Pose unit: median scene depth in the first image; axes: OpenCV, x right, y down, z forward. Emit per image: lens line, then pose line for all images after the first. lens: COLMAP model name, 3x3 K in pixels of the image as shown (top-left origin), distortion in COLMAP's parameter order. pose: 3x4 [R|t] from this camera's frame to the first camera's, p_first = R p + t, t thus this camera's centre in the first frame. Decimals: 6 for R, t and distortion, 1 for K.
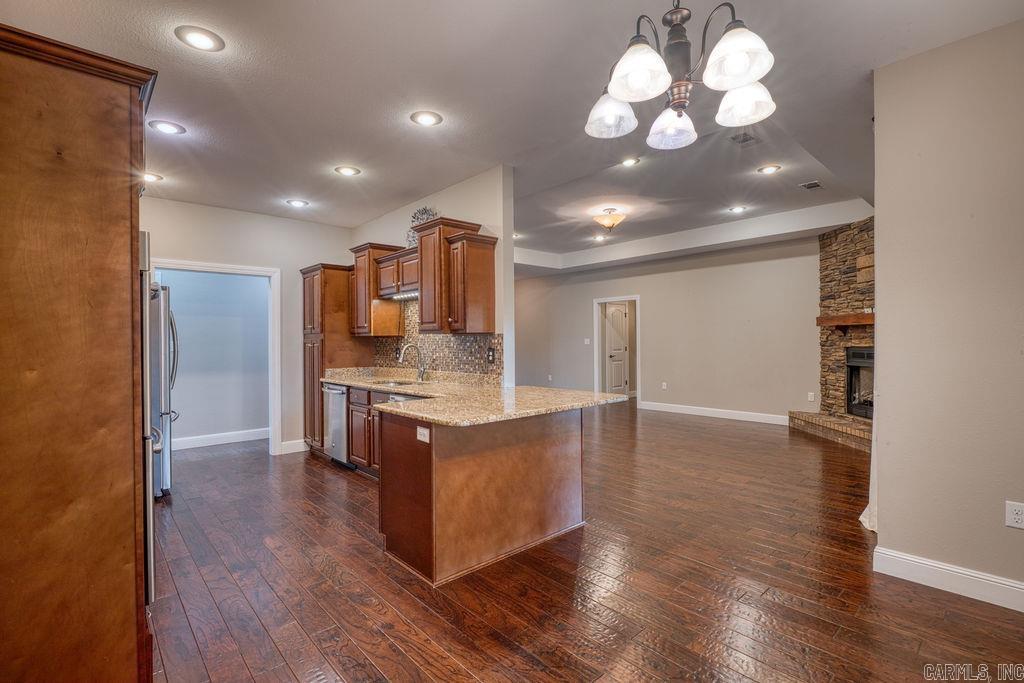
lens RADIAL K [[475.8, 0, 515.4], [0, 475.8, 340.9], [0, 0, 1]] dist [-0.005000, -0.001574]
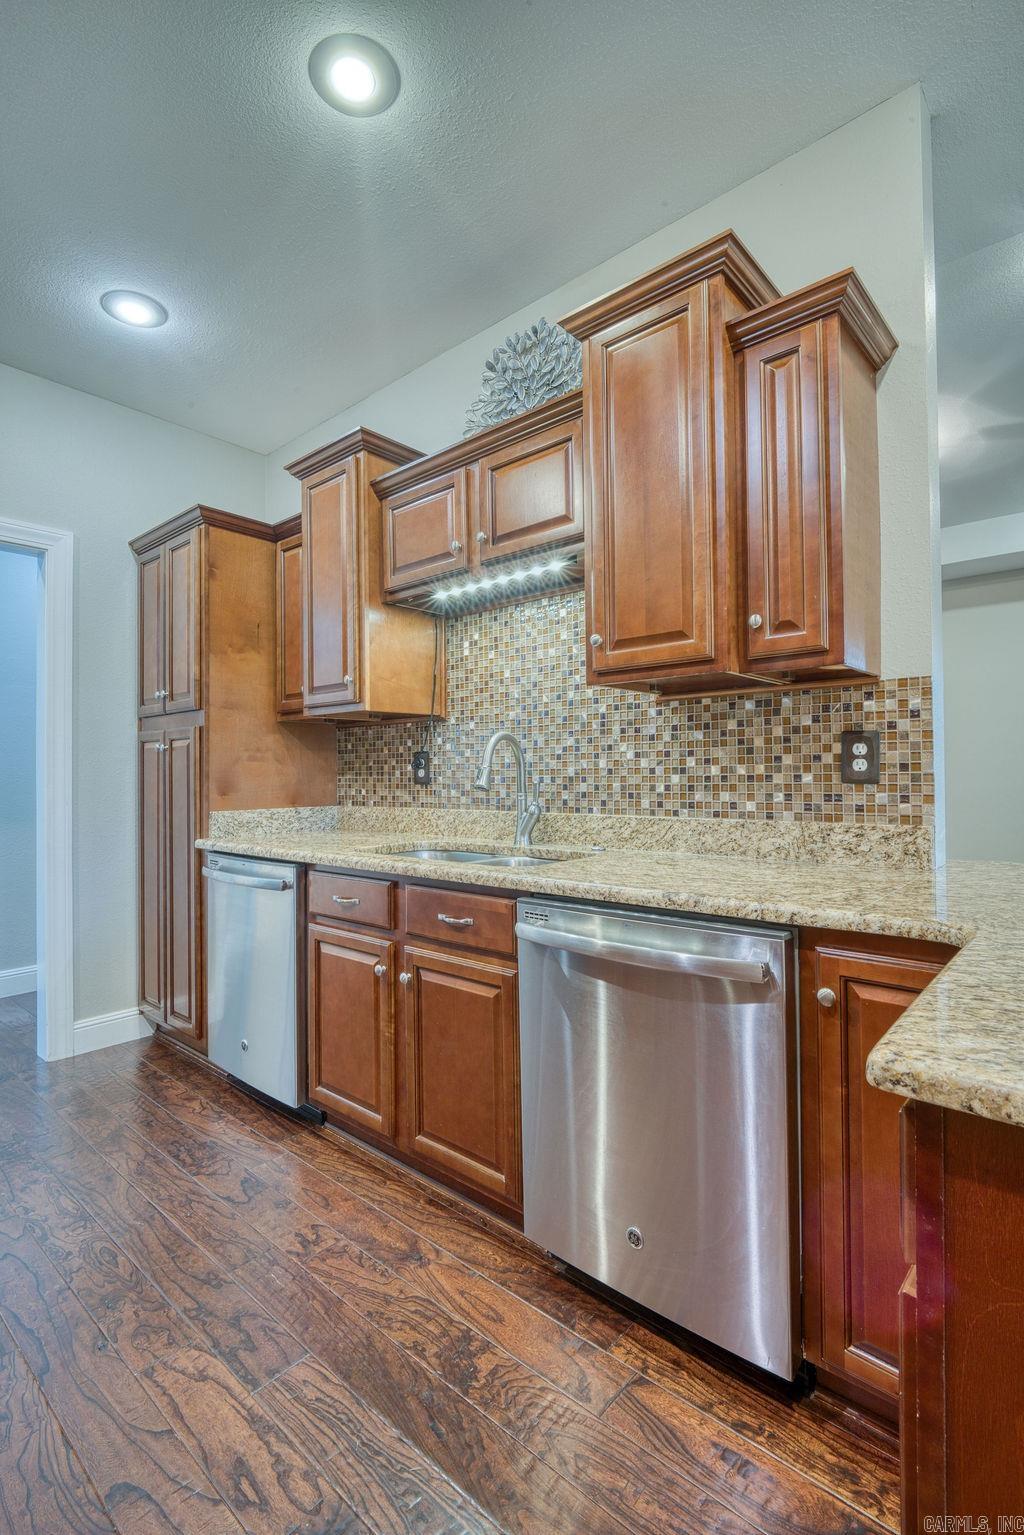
lens RADIAL K [[713.2, 0, 508.7], [0, 713.2, 764.0], [0, 0, 1]] dist [-0.005000, -0.001574]
pose [[0.994266, -0.000259, 0.106934, -0.247301], [0.001730, 0.999905, -0.013663, 0.032745], [-0.106921, 0.013770, 0.994172, 0.475596]]
